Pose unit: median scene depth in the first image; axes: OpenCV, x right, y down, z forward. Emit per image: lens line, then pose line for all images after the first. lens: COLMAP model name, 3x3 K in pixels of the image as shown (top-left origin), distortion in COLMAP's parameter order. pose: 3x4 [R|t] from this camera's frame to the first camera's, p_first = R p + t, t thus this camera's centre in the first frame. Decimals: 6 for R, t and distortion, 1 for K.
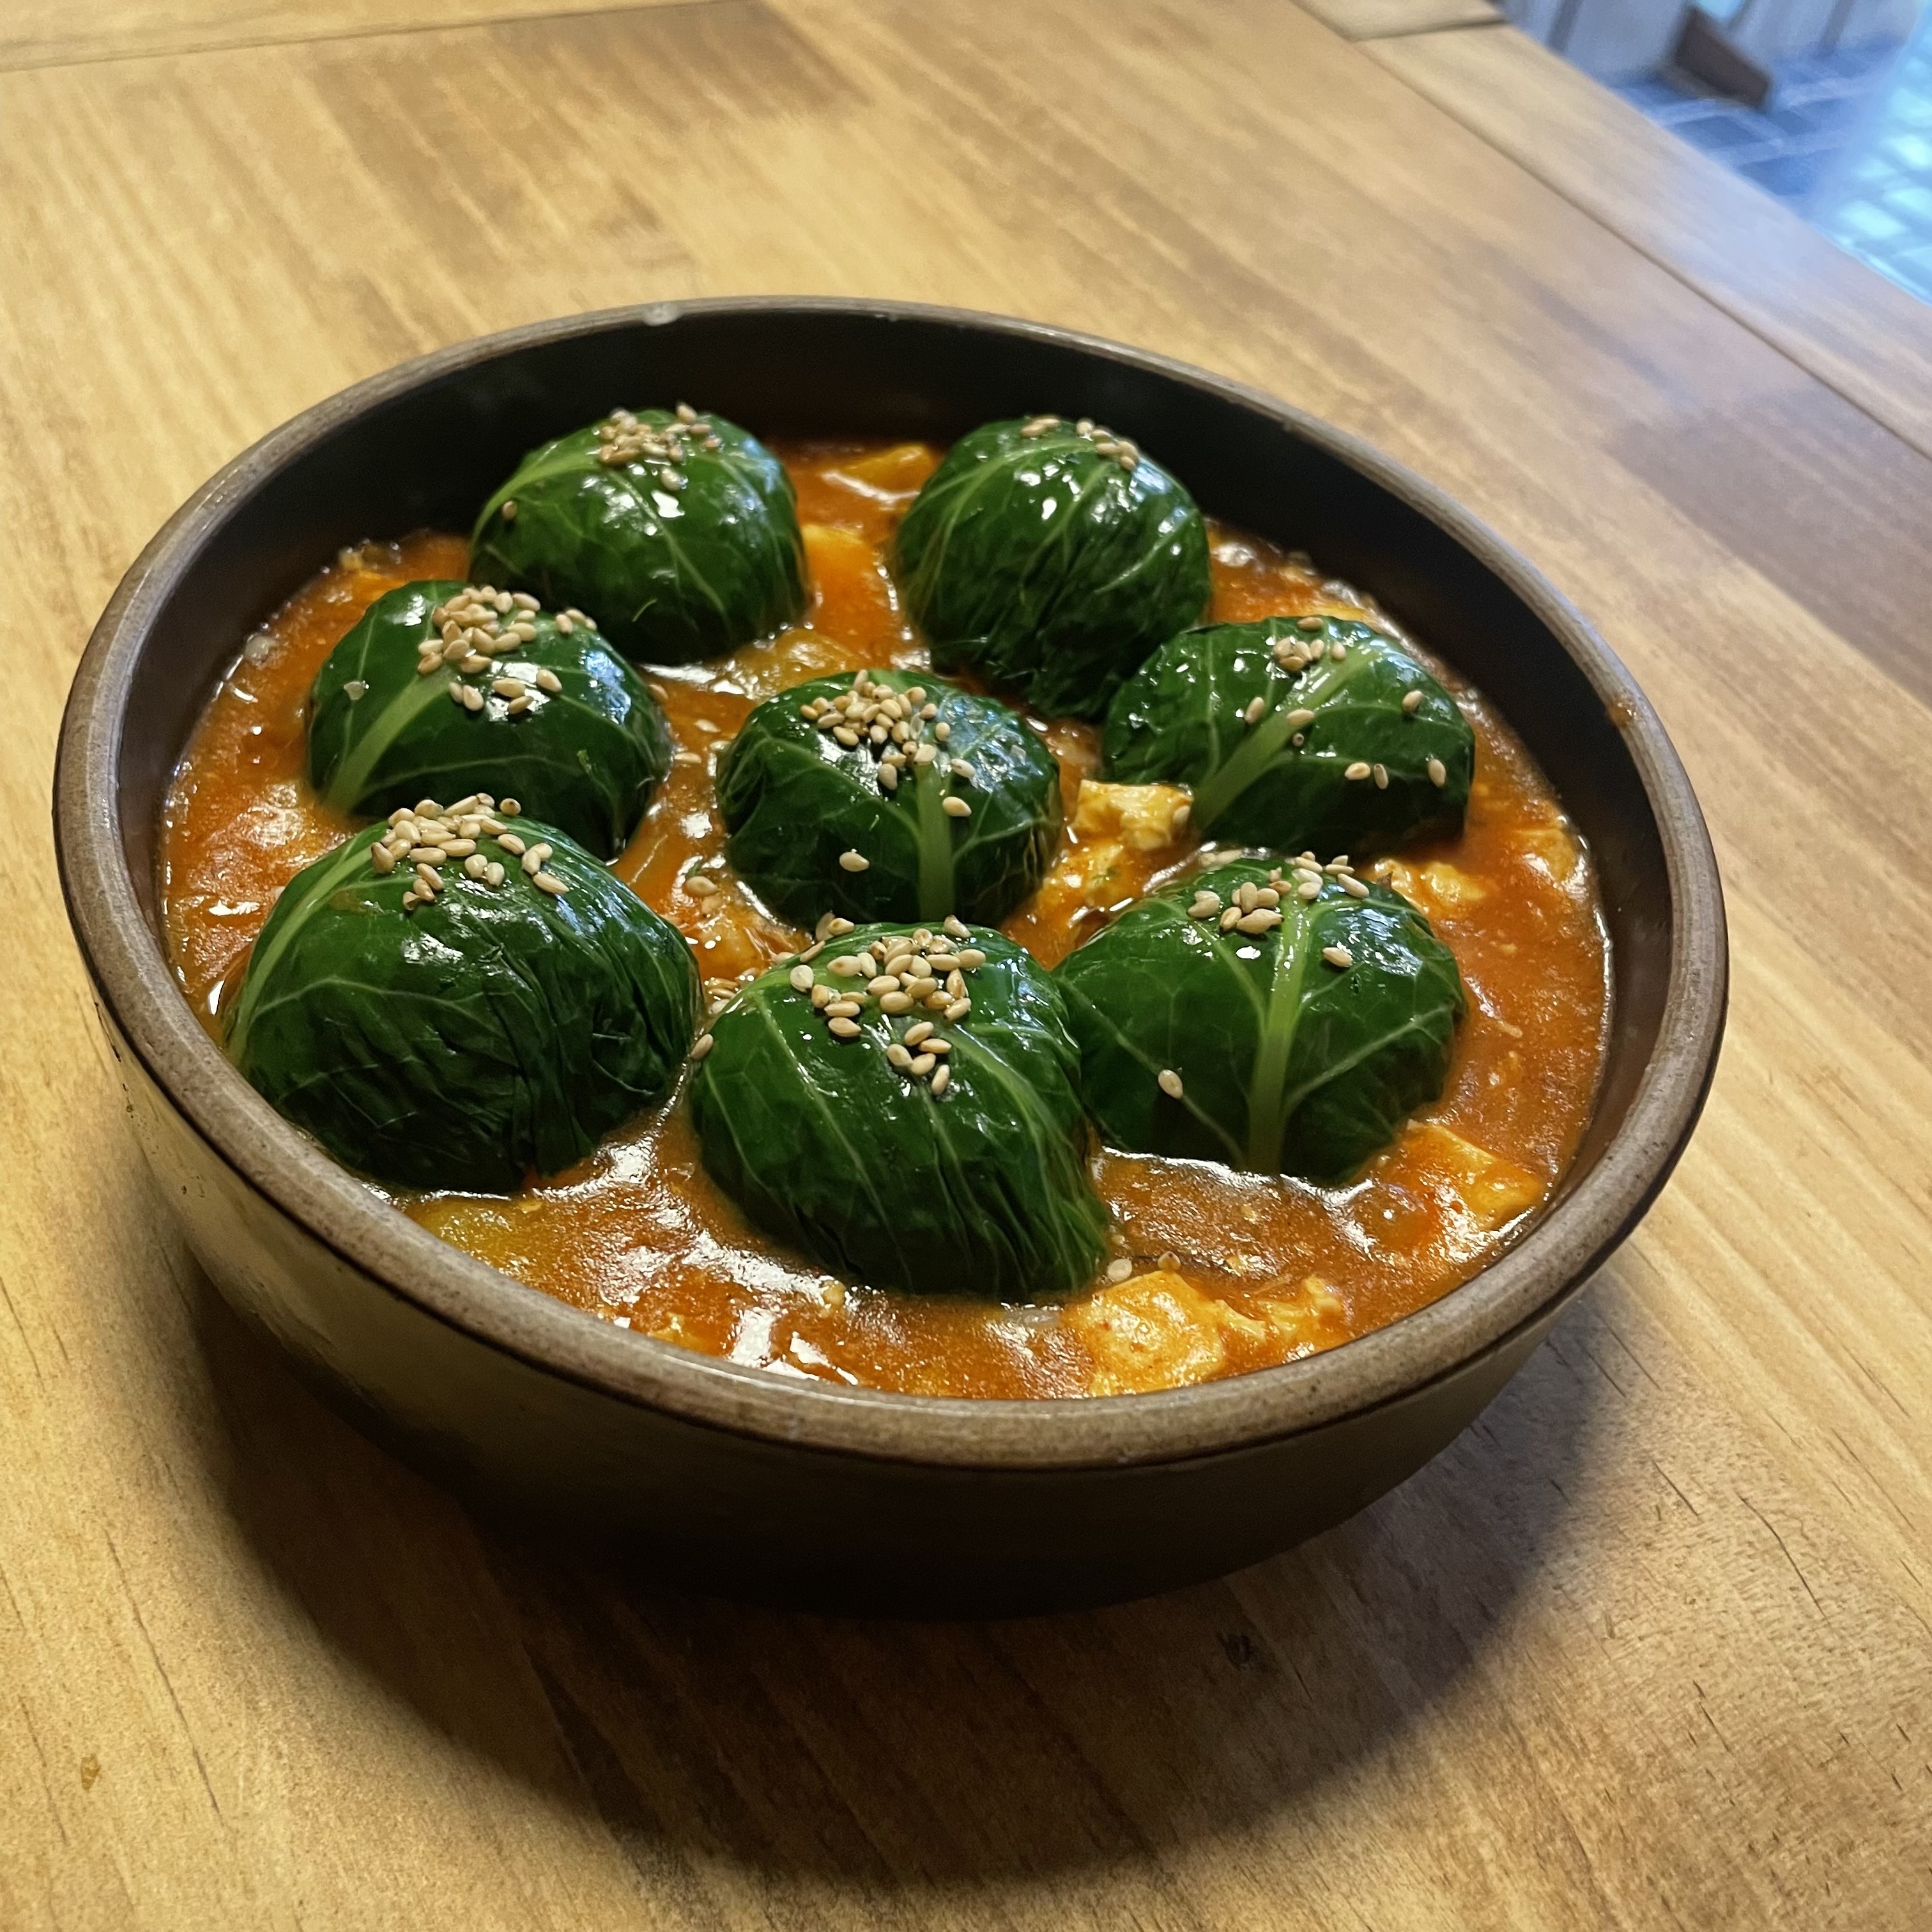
lens RADIAL K [[2049.8, 0, 983.2], [0, 2049.8, 950.3], [0, 0, 1]] dist [0.035325, 0.000000]
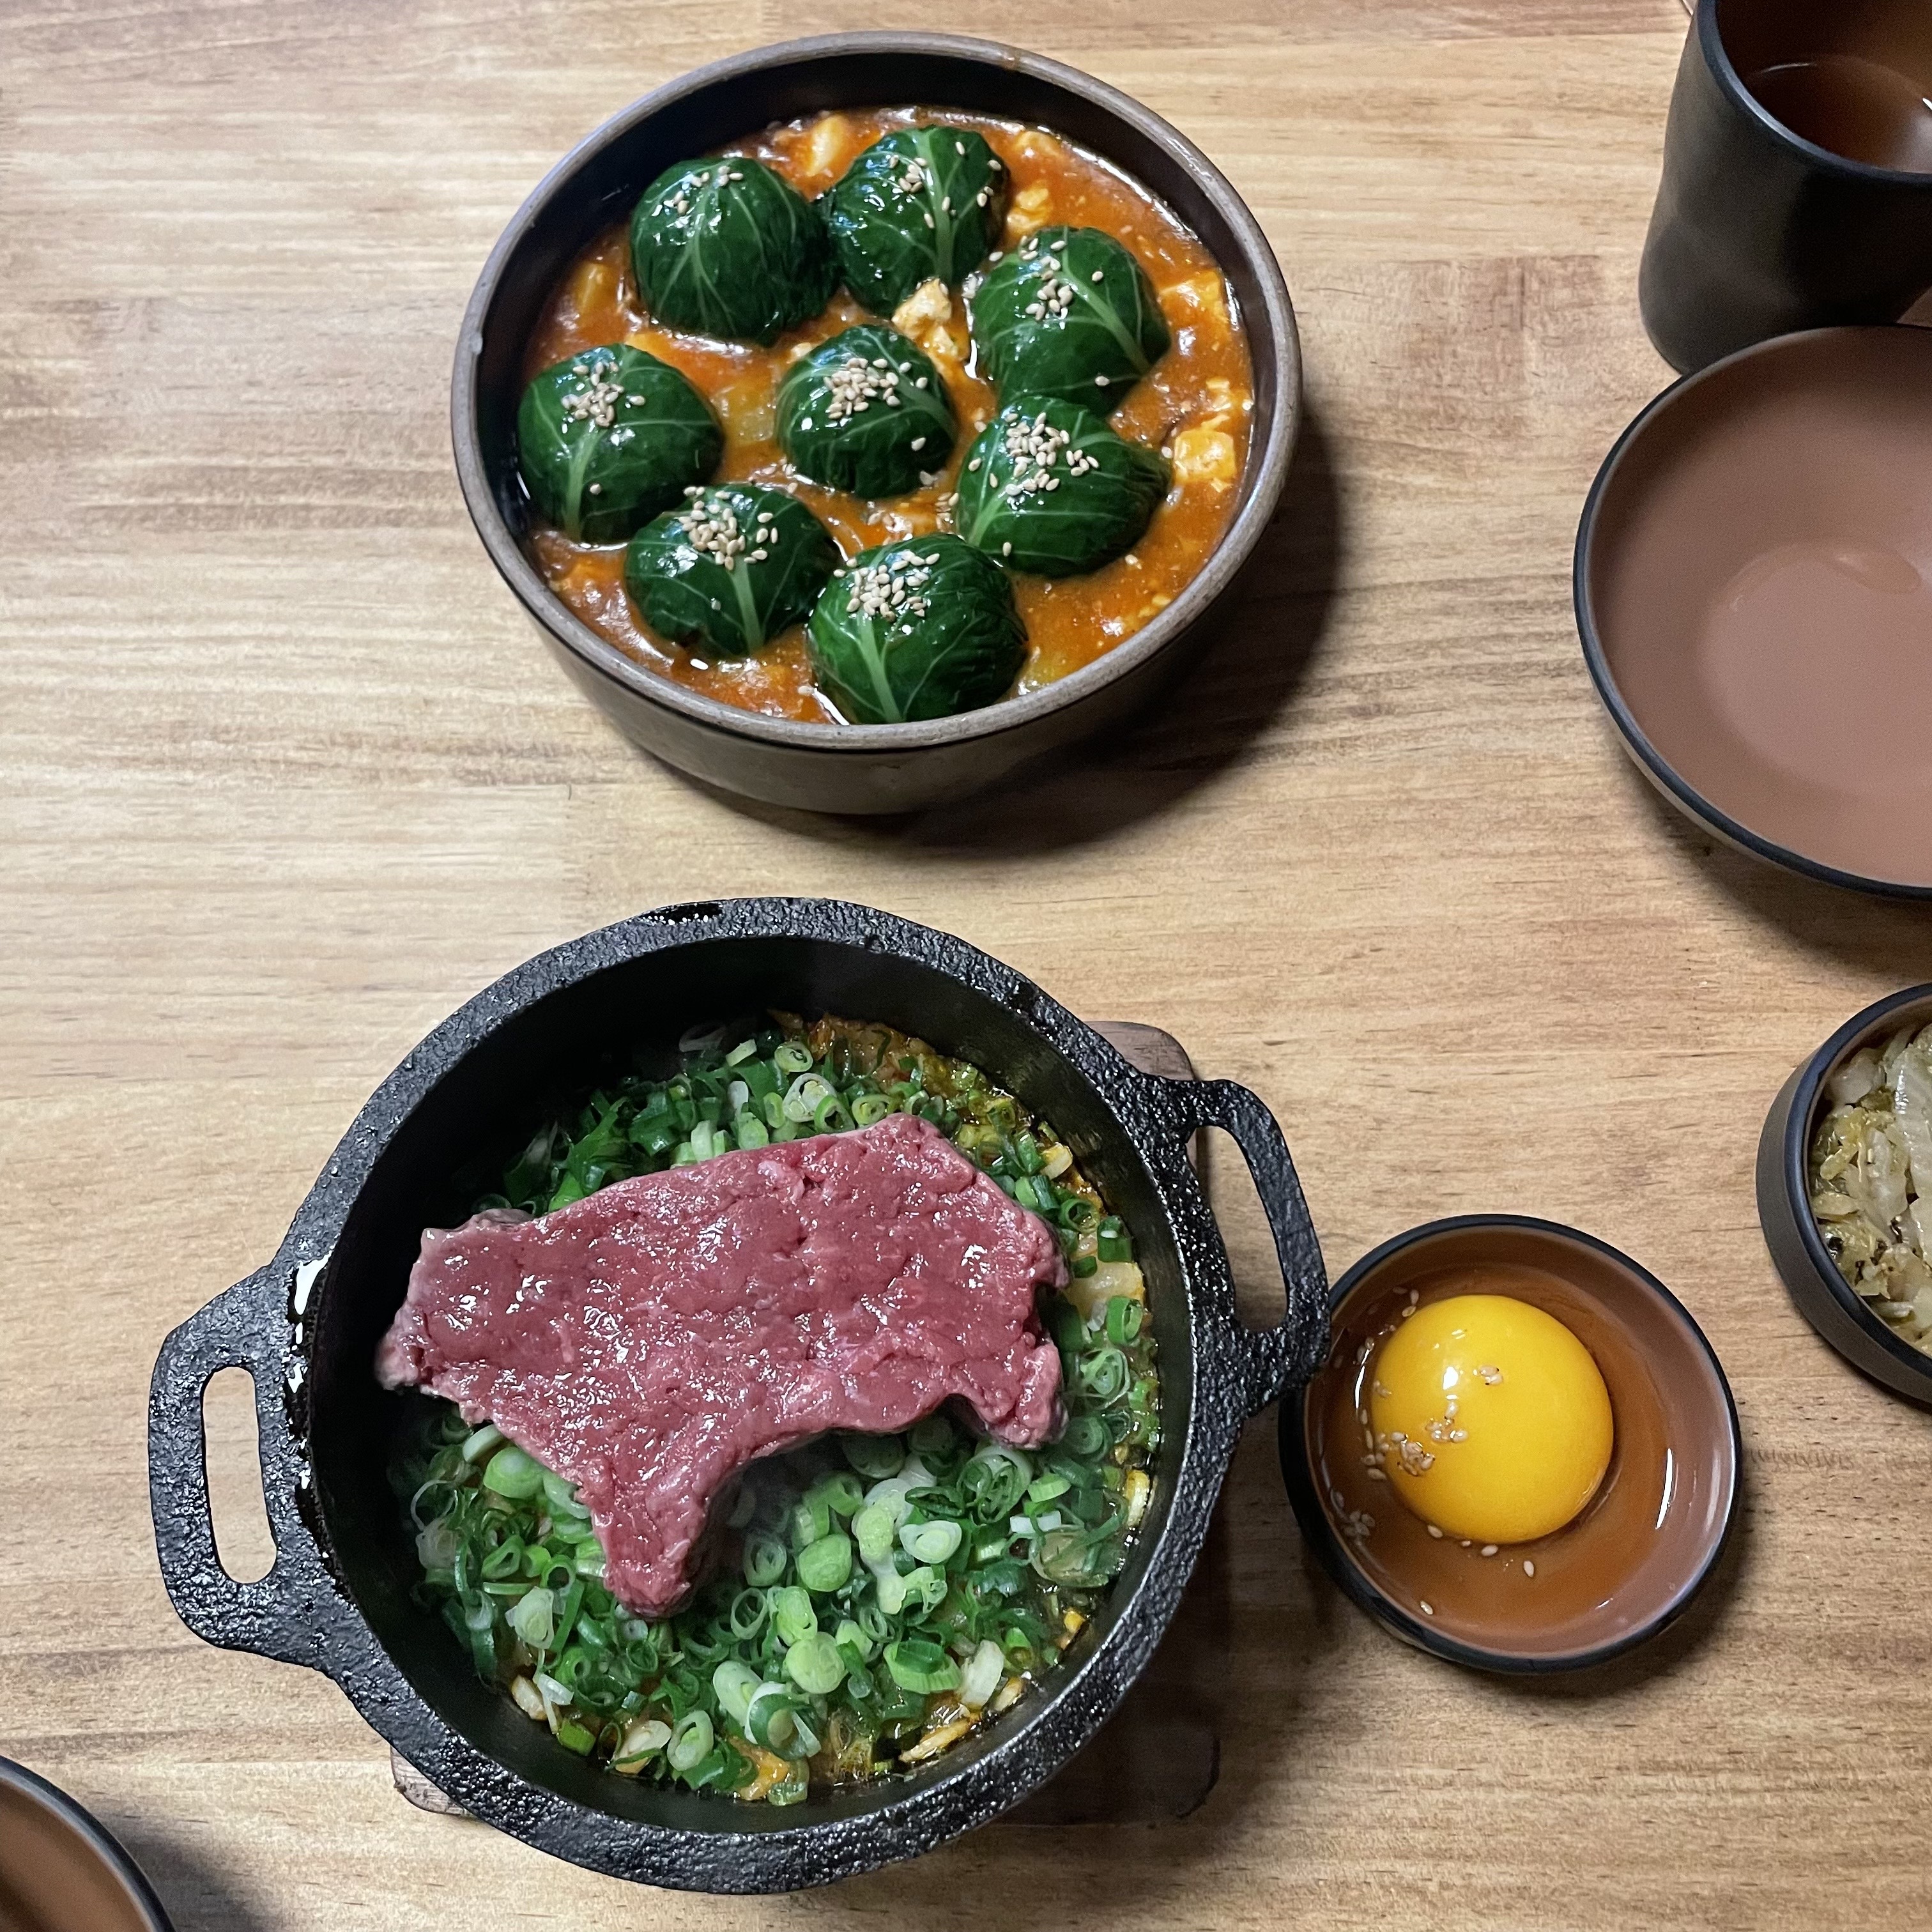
lens RADIAL K [[2049.8, 0, 963.8], [0, 2049.8, 945.4], [0, 0, 1]] dist [0.035325, 0.000000]
pose [[0.493265, -0.856915, 0.149624, -0.780535], [0.686528, 0.489123, 0.537994, -0.872978], [-0.534199, -0.162653, 0.829563, -0.765884]]
